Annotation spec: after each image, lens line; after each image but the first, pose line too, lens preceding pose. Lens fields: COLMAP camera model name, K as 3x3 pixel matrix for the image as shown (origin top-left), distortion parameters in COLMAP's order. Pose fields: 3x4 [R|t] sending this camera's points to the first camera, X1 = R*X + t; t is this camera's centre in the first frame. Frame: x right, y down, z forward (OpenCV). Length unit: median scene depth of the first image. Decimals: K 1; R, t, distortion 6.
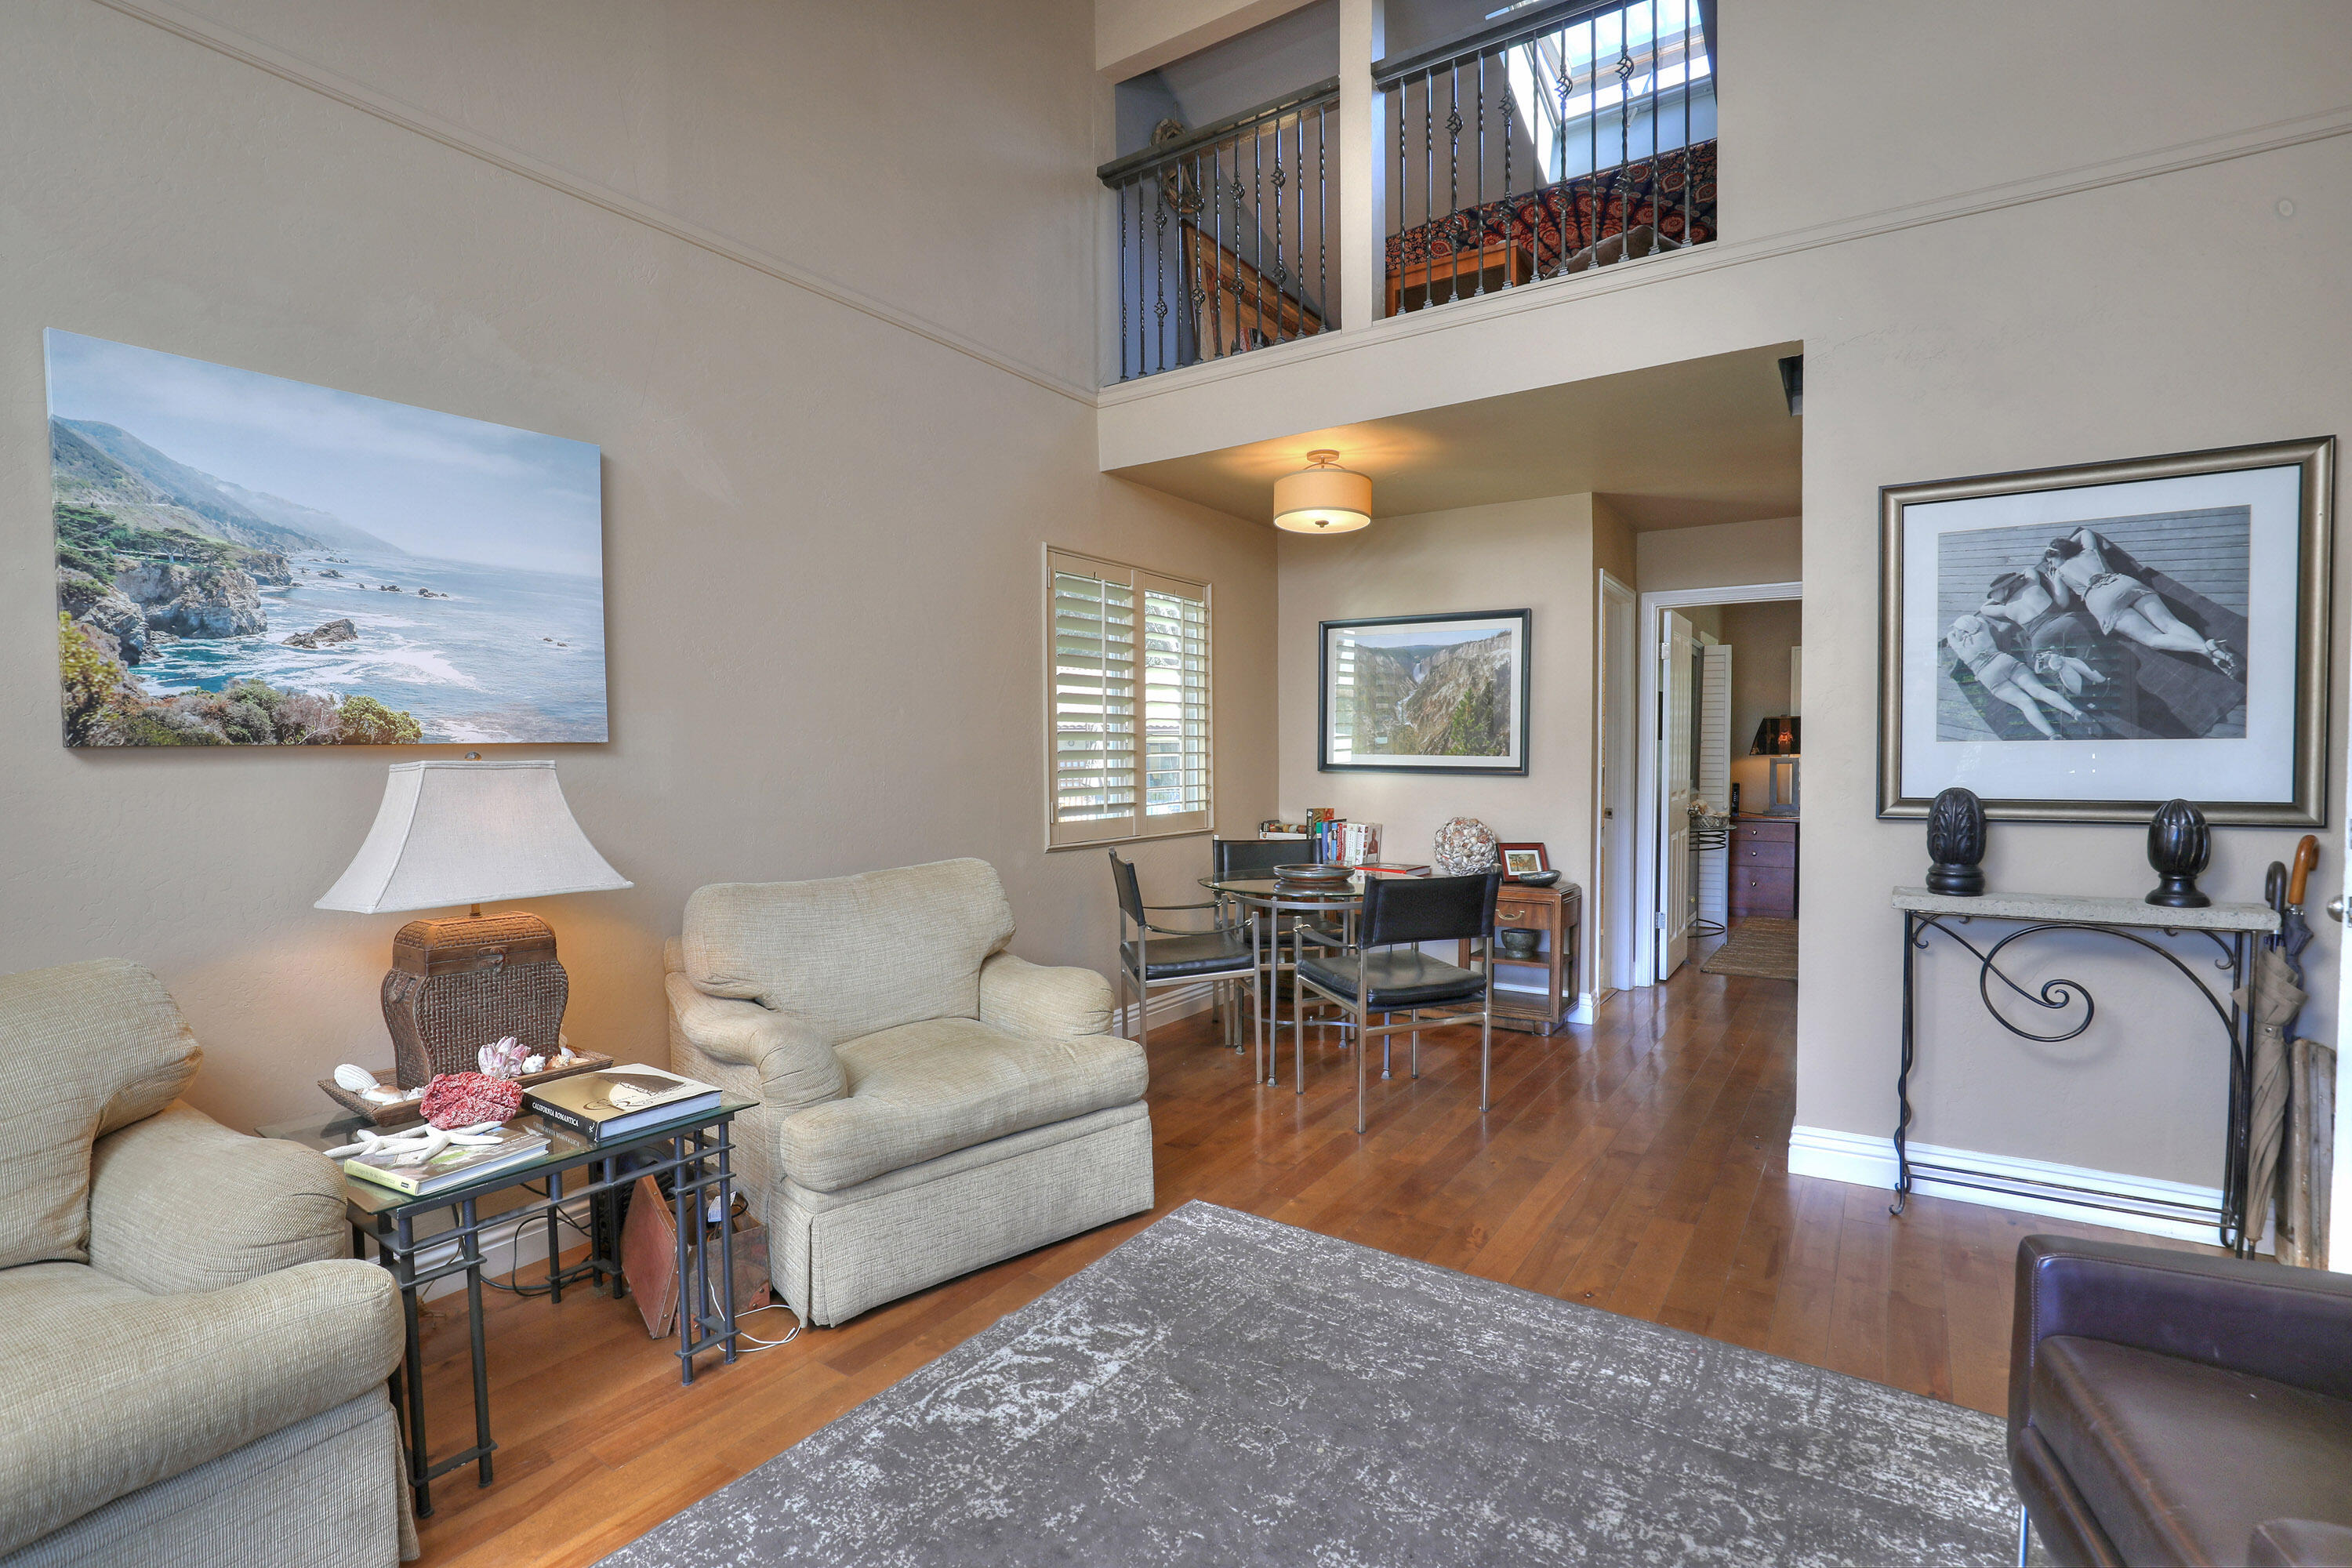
lens RADIAL K [[1082.3, 0, 1189.2], [0, 1082.3, 786.5], [0, 0, 1]] dist [-0.034029, 0.005646]
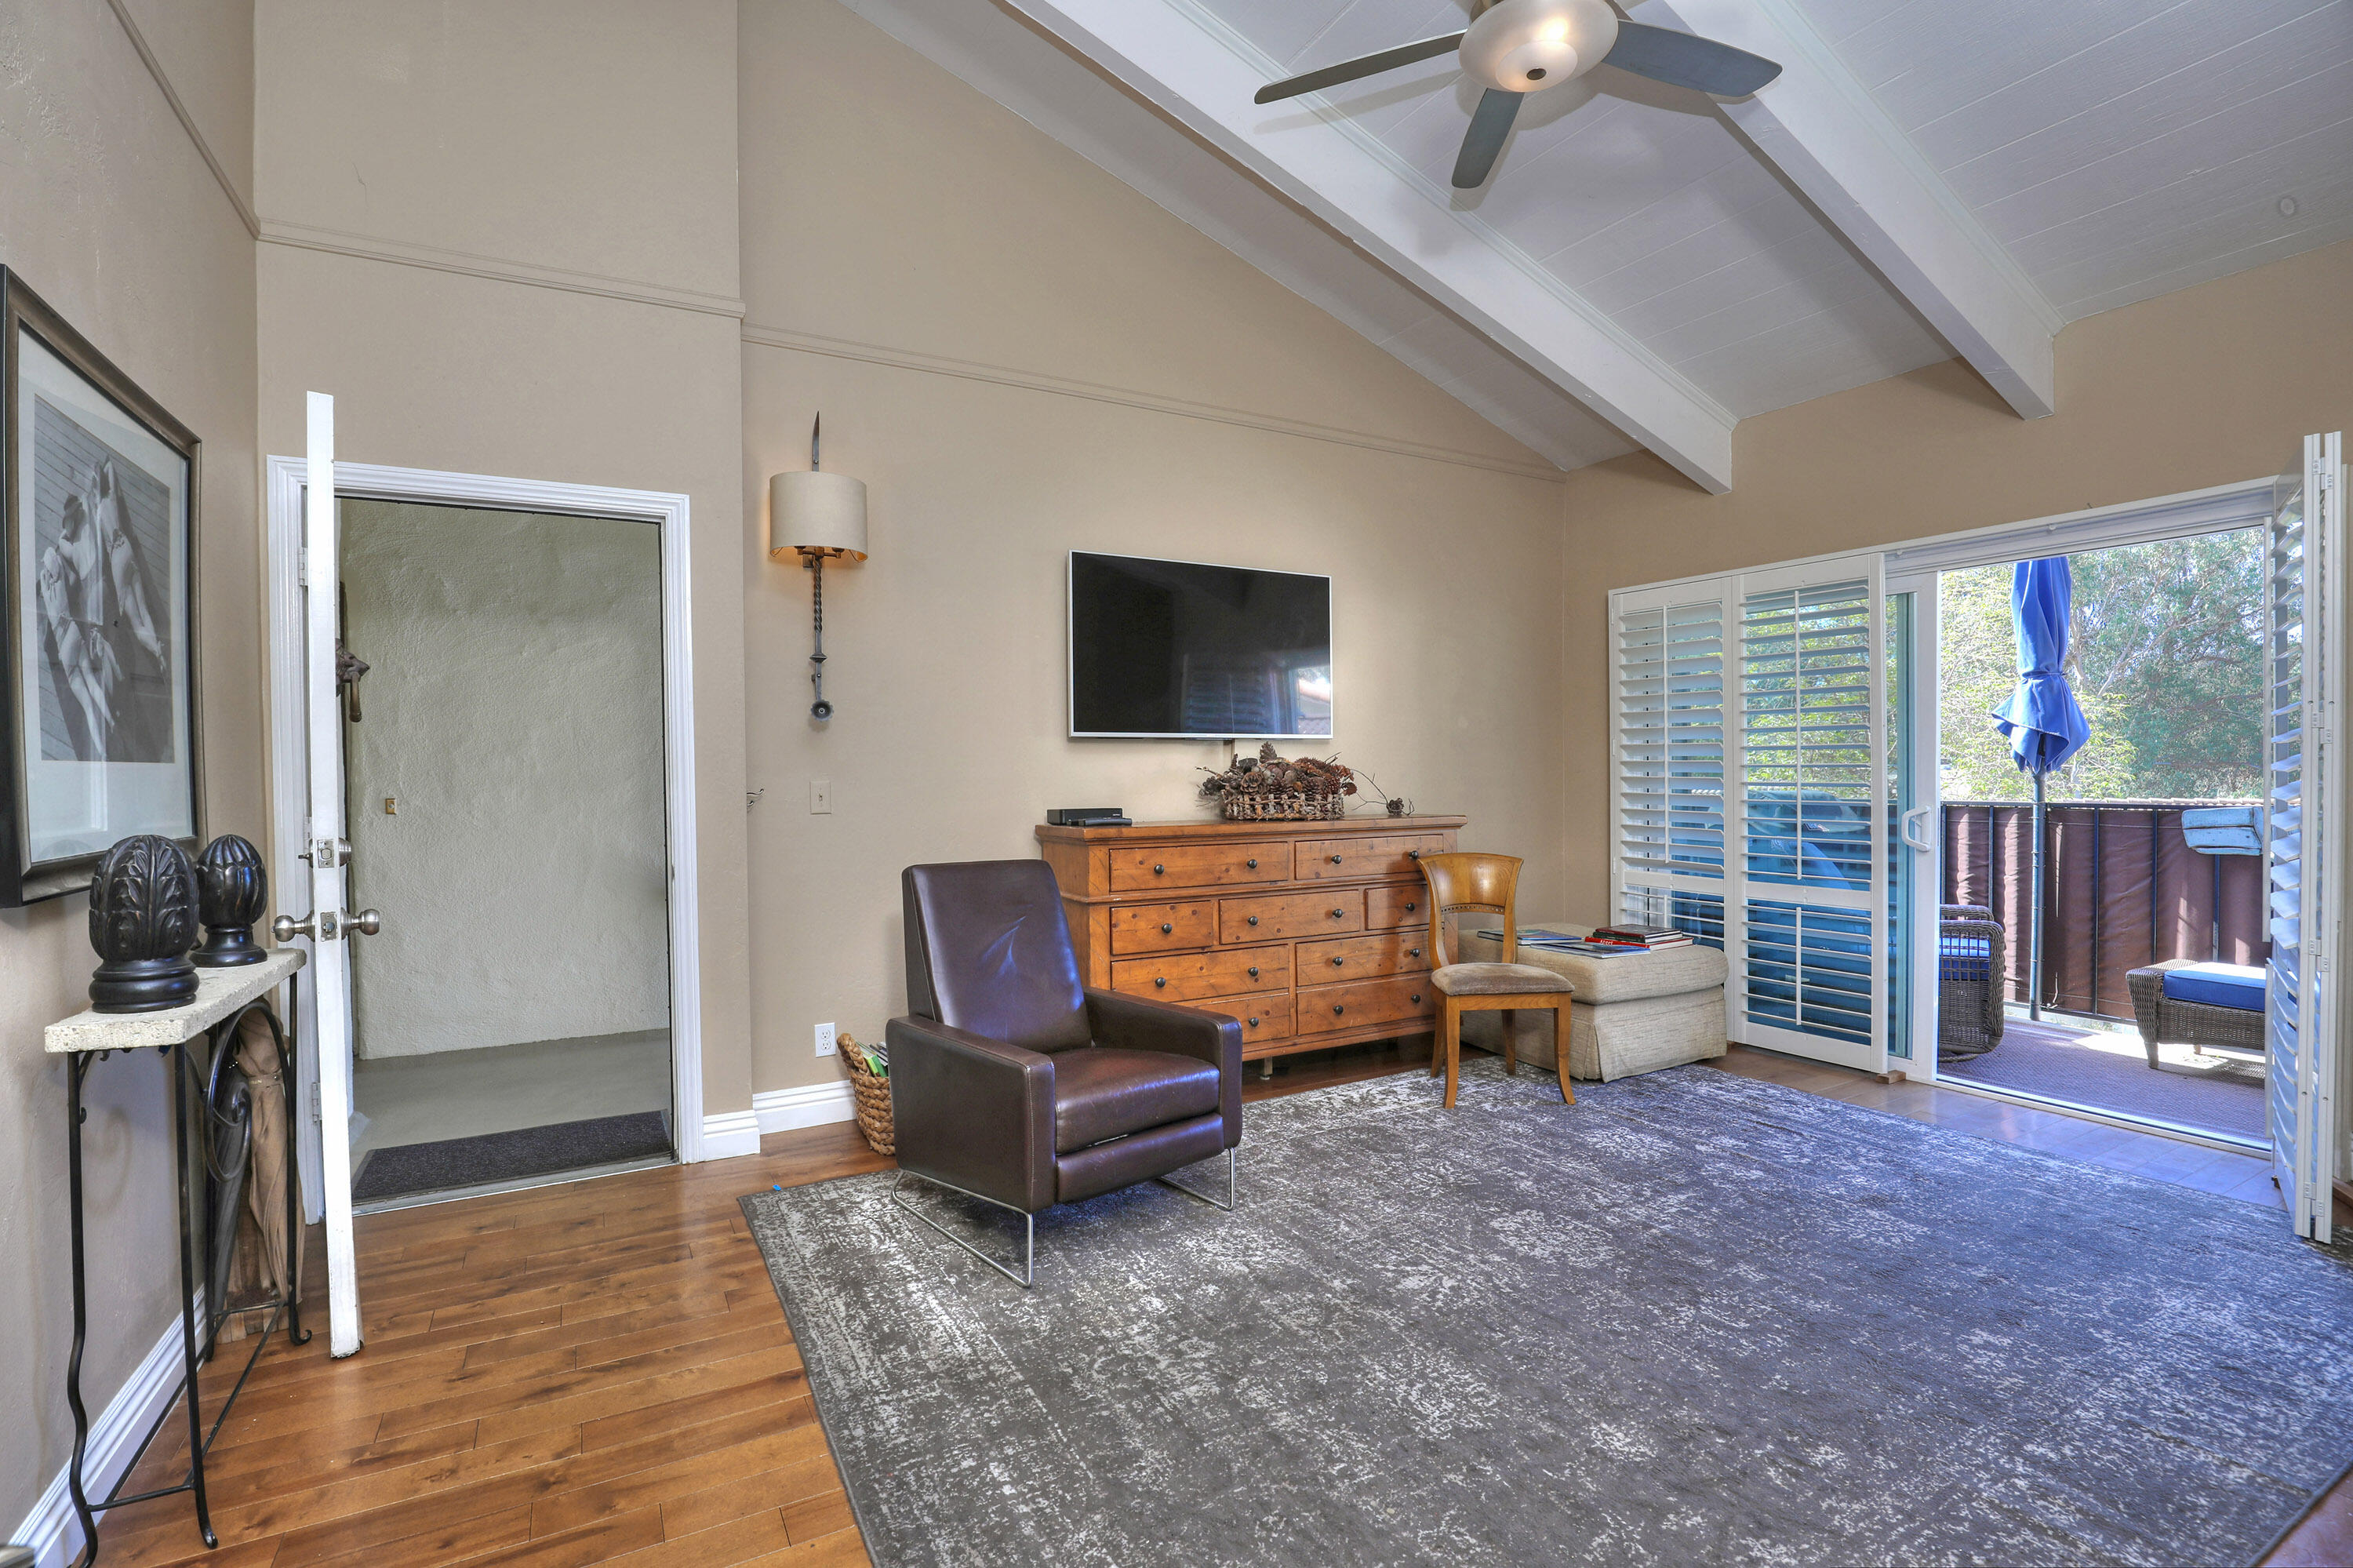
lens RADIAL K [[1082.8, 0, 1189.7], [0, 1082.8, 786.5], [0, 0, 1]] dist [-0.034029, 0.005646]
pose [[-0.892769, 0.007912, 0.450445, -0.129370], [0.029047, 0.998776, 0.040026, -0.044217], [-0.449578, 0.048818, -0.891906, 1.689659]]
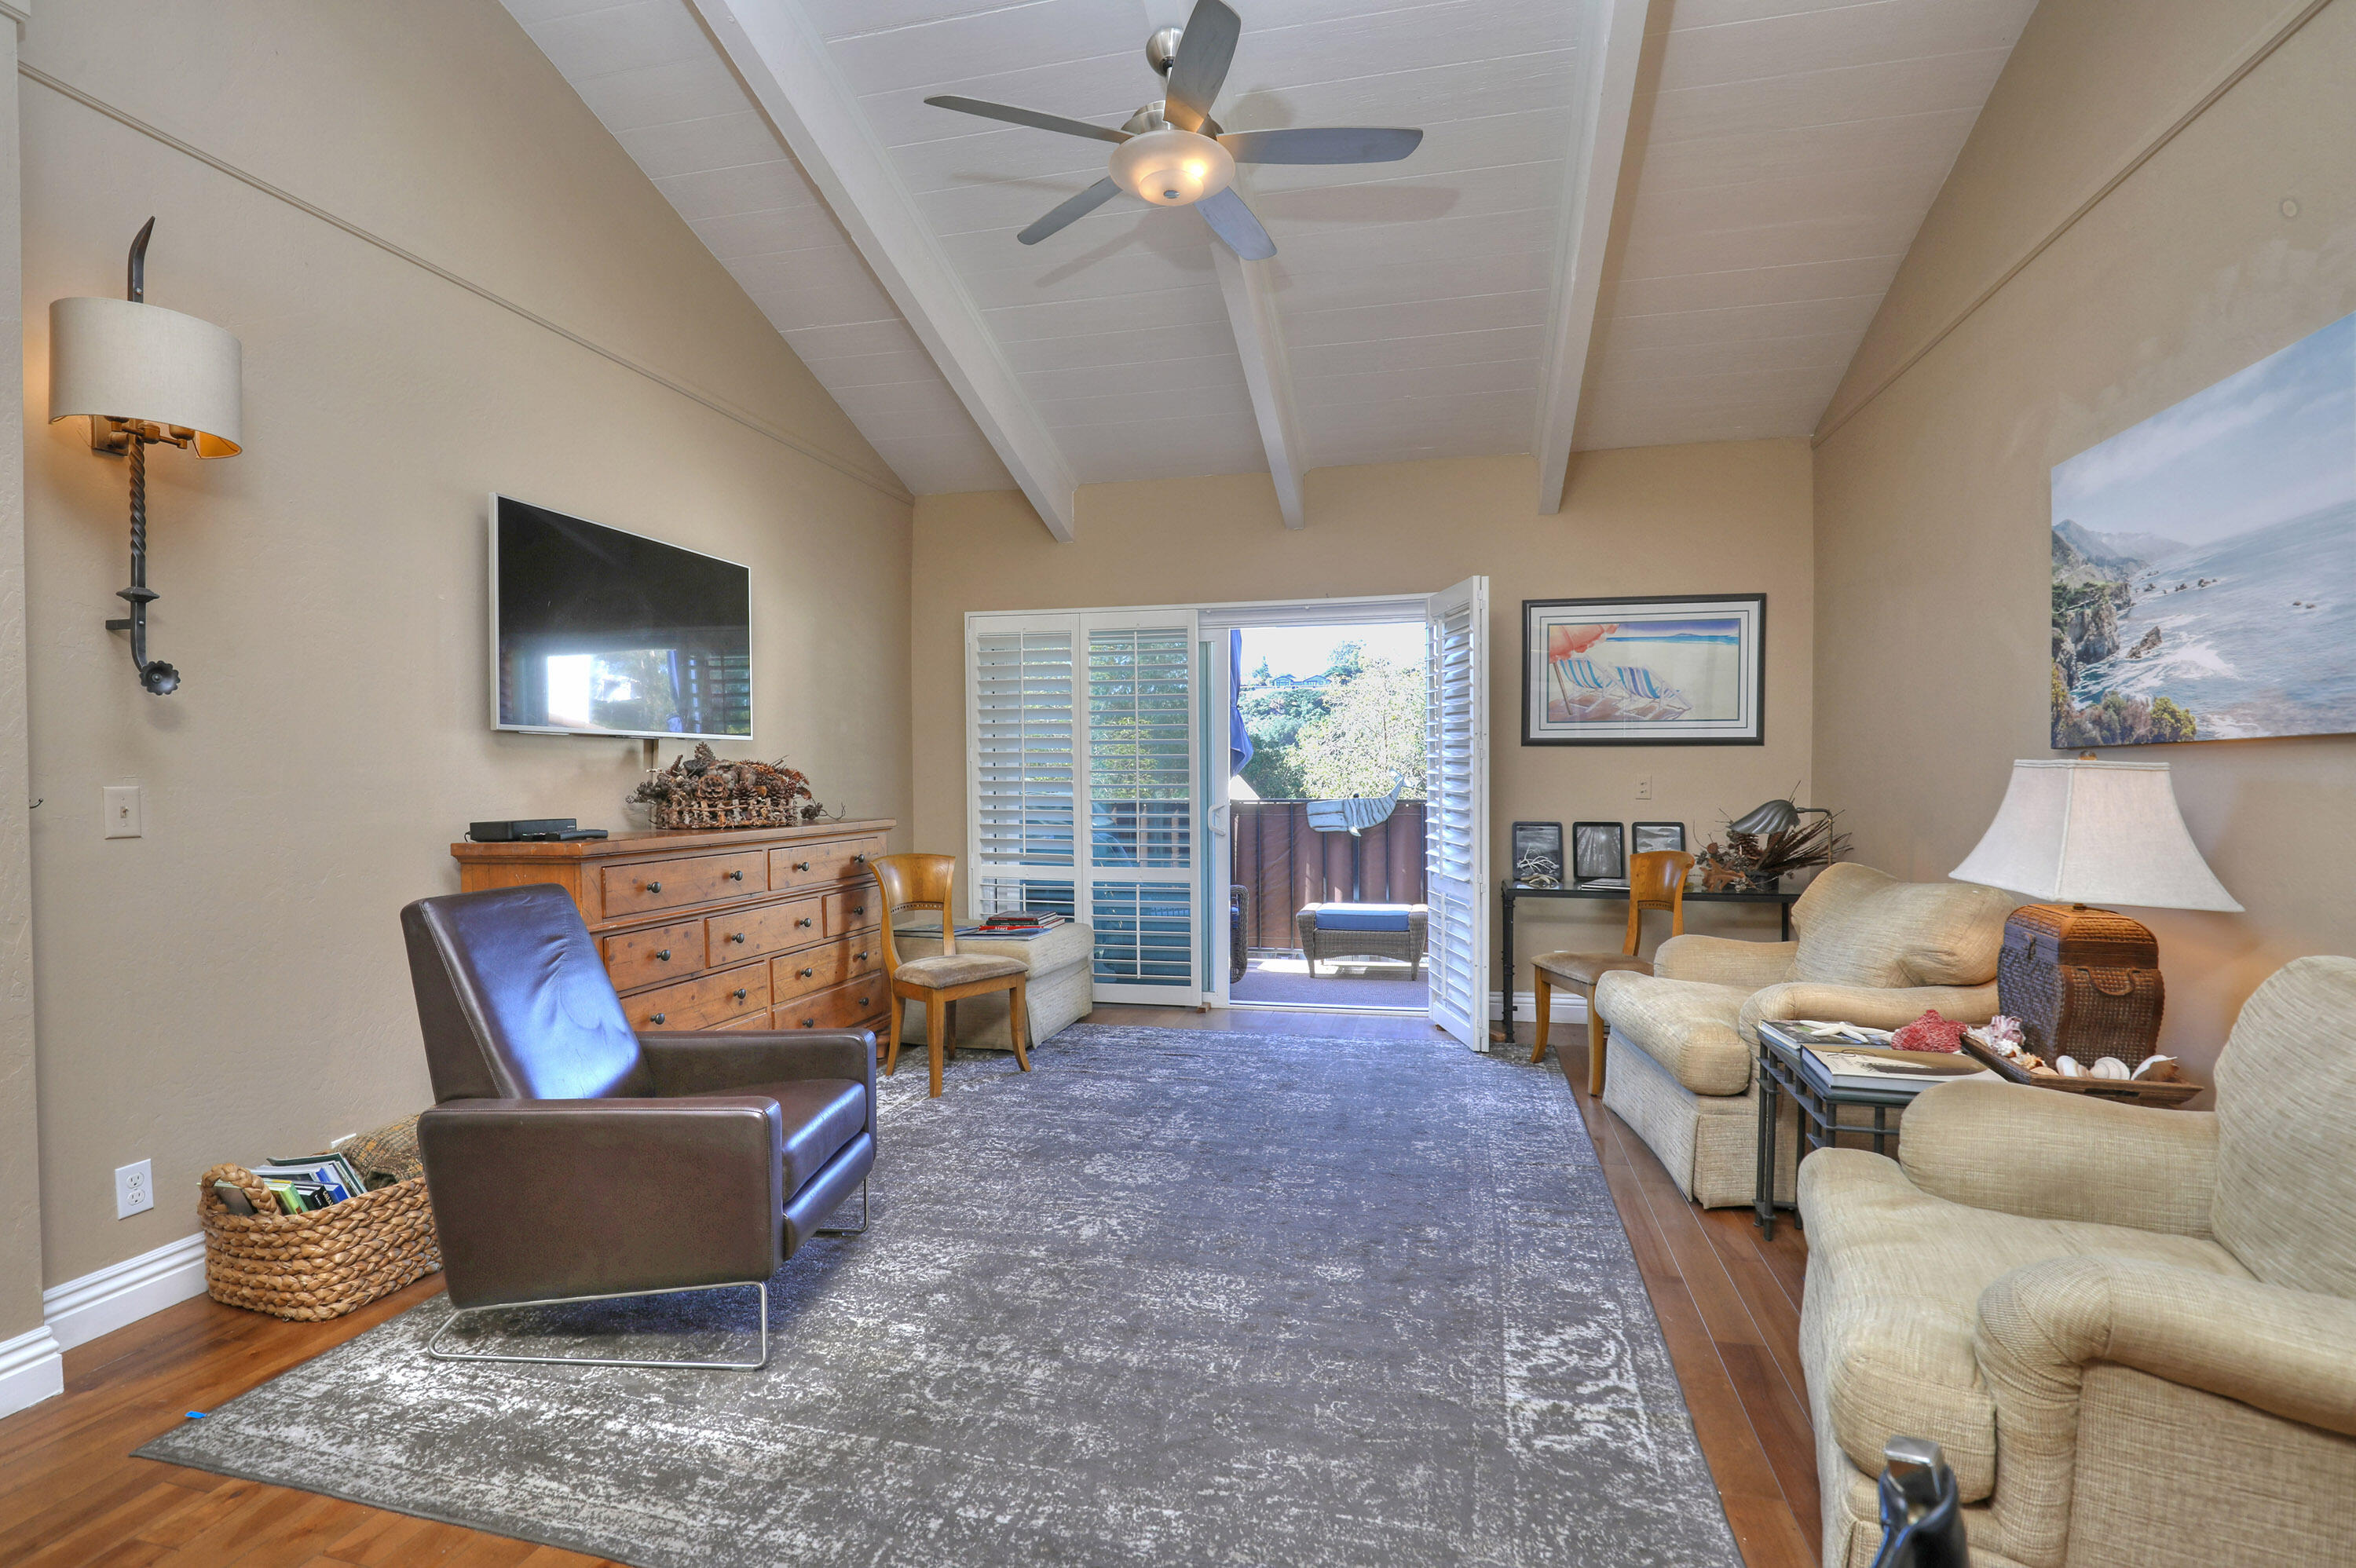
lens RADIAL K [[1084.0, 0, 1191.2], [0, 1084.0, 786.5], [0, 0, 1]] dist [-0.034029, 0.005646]
pose [[-0.937371, 0.016845, -0.347924, 0.537815], [0.001138, 0.998973, 0.045300, -0.049506], [0.348330, 0.042067, -0.936428, 1.814263]]
